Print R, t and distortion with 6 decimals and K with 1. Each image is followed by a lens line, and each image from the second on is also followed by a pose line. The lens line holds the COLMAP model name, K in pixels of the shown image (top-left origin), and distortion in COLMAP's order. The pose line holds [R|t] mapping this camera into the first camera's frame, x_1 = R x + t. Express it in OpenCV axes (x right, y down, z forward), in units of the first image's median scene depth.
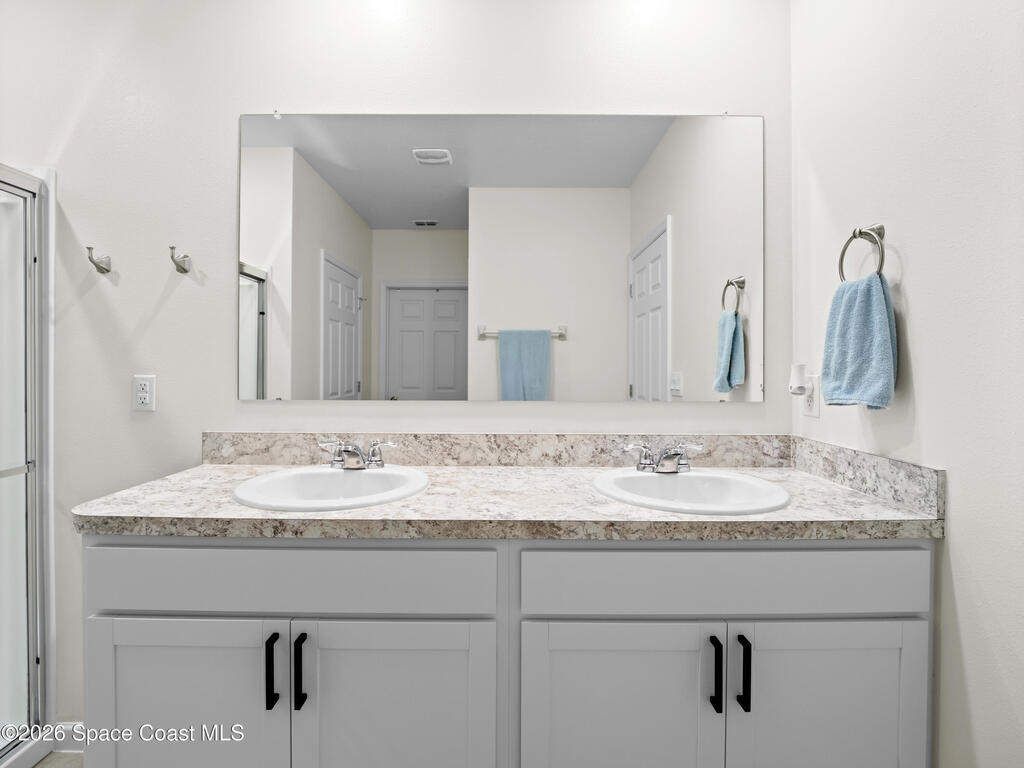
lens RADIAL K [[494.9, 0, 508.3], [0, 494.9, 376.6], [0, 0, 1]] dist [-0.000900, -0.012877]
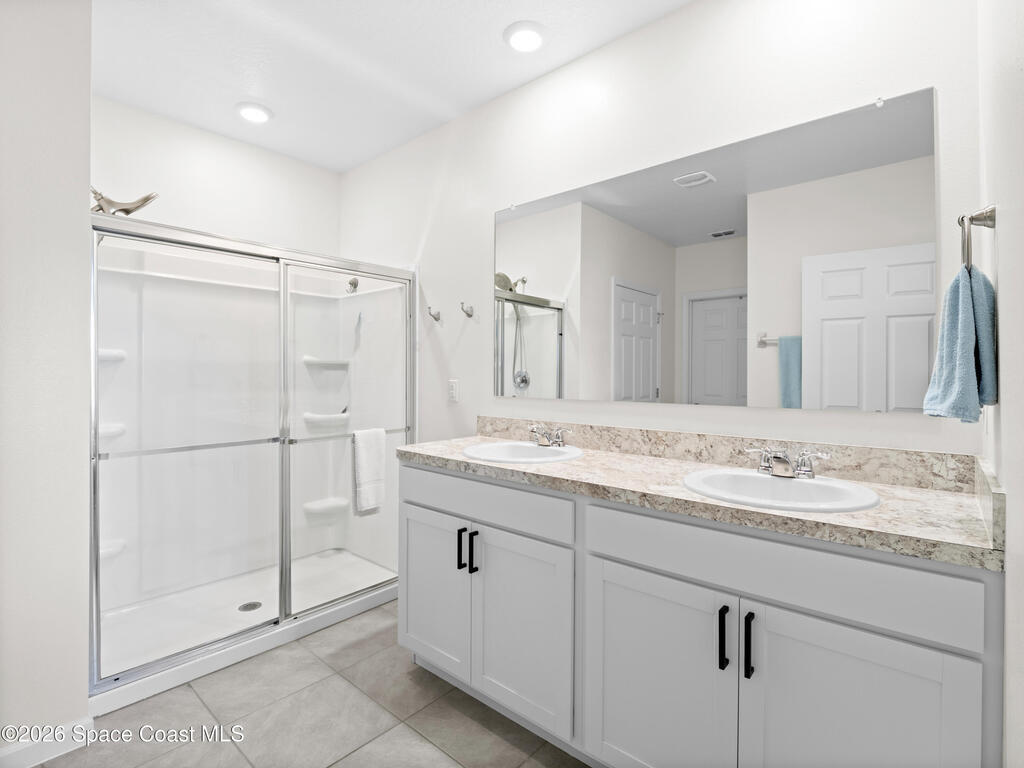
lens RADIAL K [[494.9, 0, 508.3], [0, 494.9, 376.6], [0, 0, 1]] dist [-0.000900, -0.012877]
pose [[0.749731, 0.000907, -0.661743, 0.527029], [-0.012162, 0.999849, -0.012409, 0.004787], [0.661631, 0.017352, 0.749628, -0.142866]]
